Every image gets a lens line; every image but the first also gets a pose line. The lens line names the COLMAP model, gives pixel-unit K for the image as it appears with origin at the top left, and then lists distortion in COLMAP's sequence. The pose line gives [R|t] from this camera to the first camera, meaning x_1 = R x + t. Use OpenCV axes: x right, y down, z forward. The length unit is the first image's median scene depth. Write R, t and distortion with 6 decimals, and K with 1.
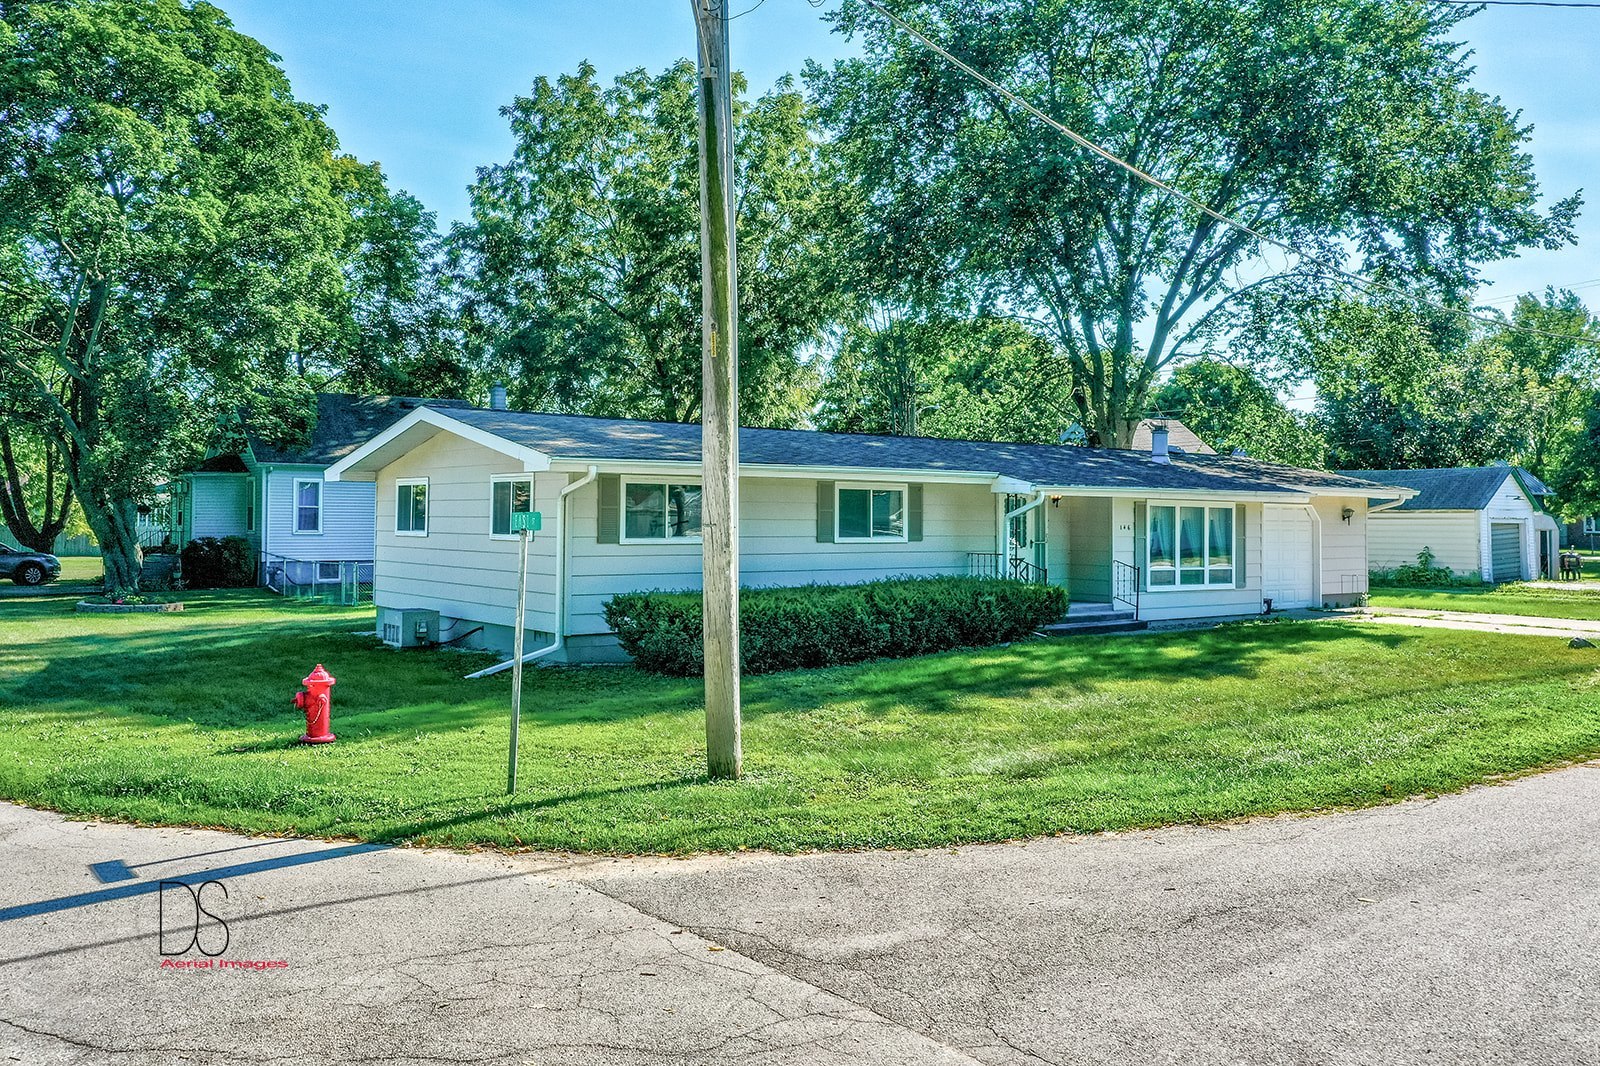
lens RADIAL K [[1323.6, 0, 800.0], [0, 1323.6, 533.0], [0, 0, 1]] dist [0.024850, 0.010808]
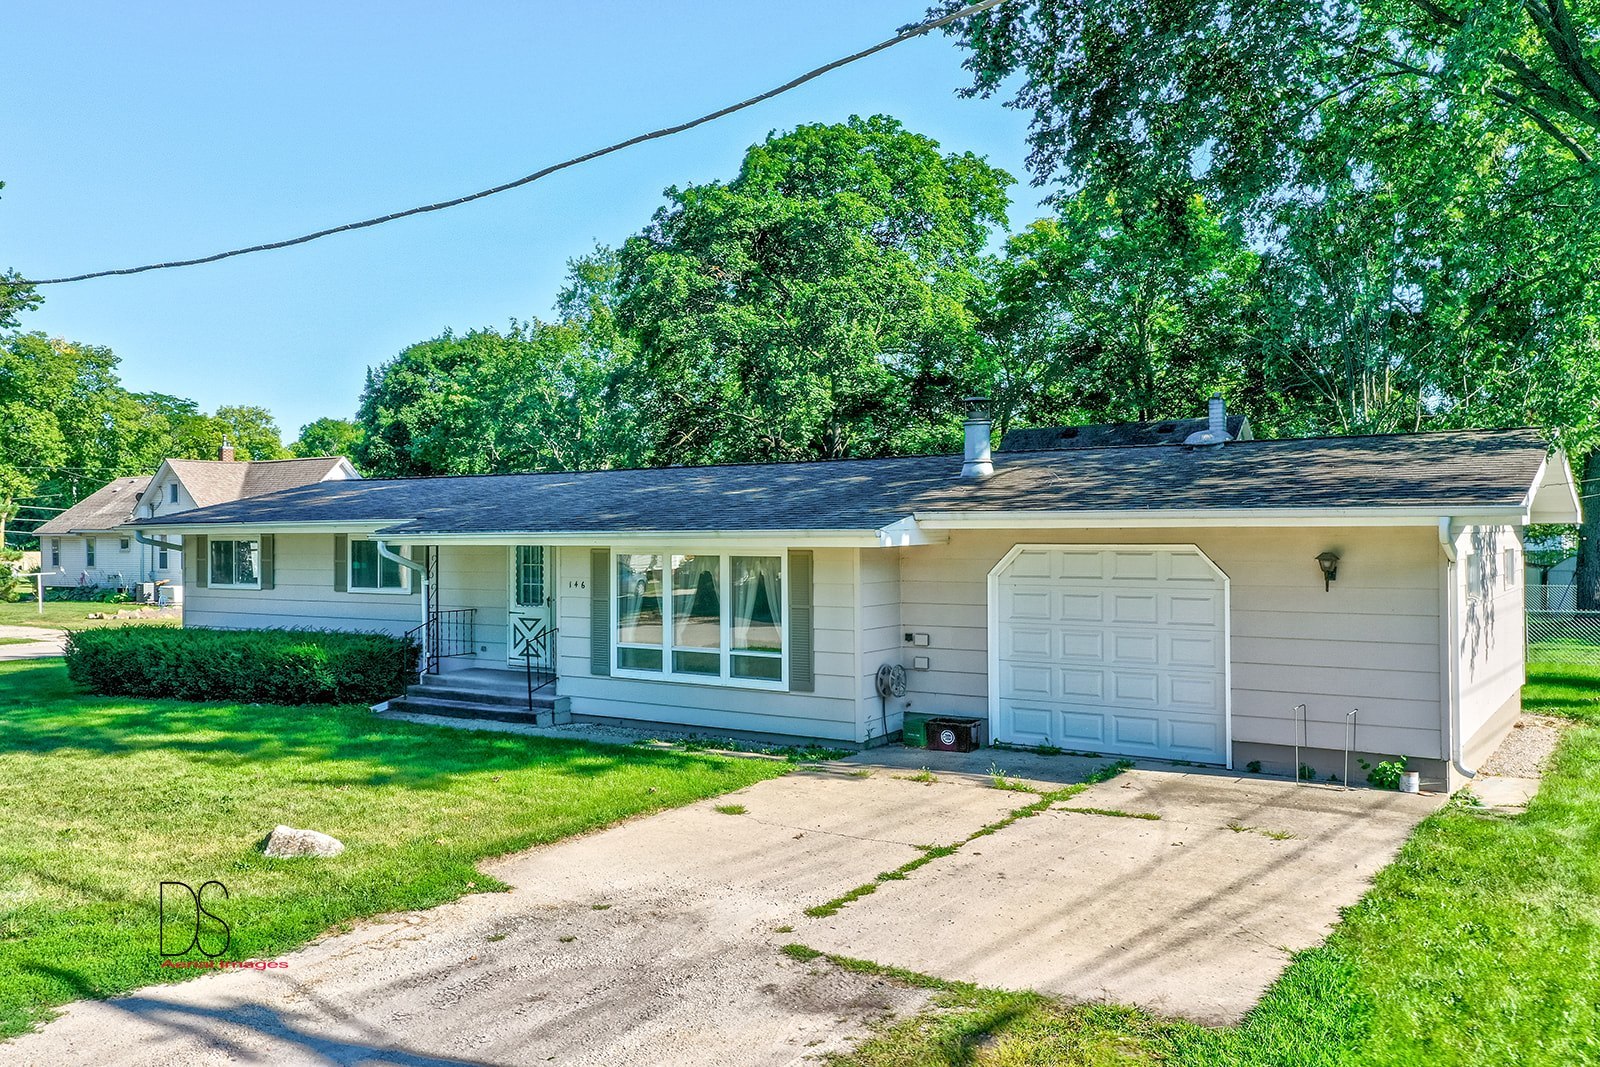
lens RADIAL K [[1323.6, 0, 800.0], [0, 1323.6, 533.5], [0, 0, 1]] dist [0.024850, 0.010808]
pose [[0.291307, -0.006810, -0.956605, 0.990452], [0.000934, 0.999976, -0.006835, -0.027731], [0.956629, 0.001098, 0.291307, 0.906207]]
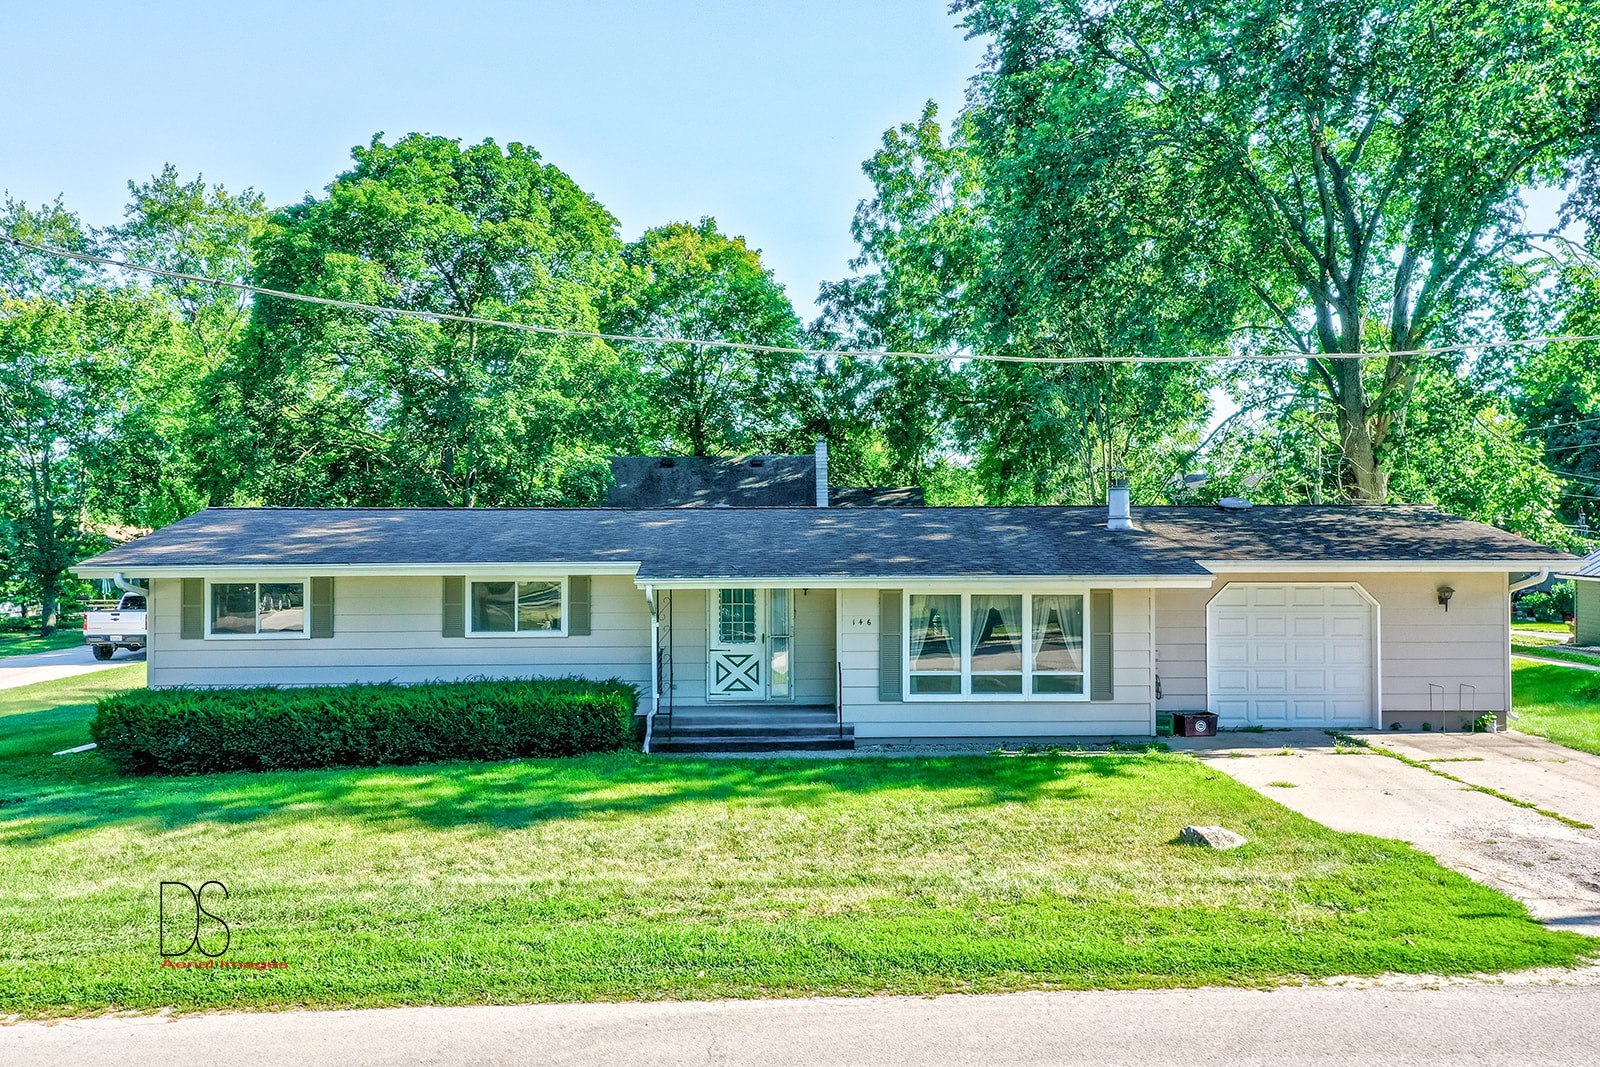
lens RADIAL K [[1323.6, 0, 800.0], [0, 1323.6, 533.5], [0, 0, 1]] dist [0.024850, 0.010808]
pose [[0.803049, -0.008361, -0.595854, 0.709231], [0.003591, 0.999951, -0.009191, -0.052293], [0.595902, 0.005241, 0.803040, 0.314004]]
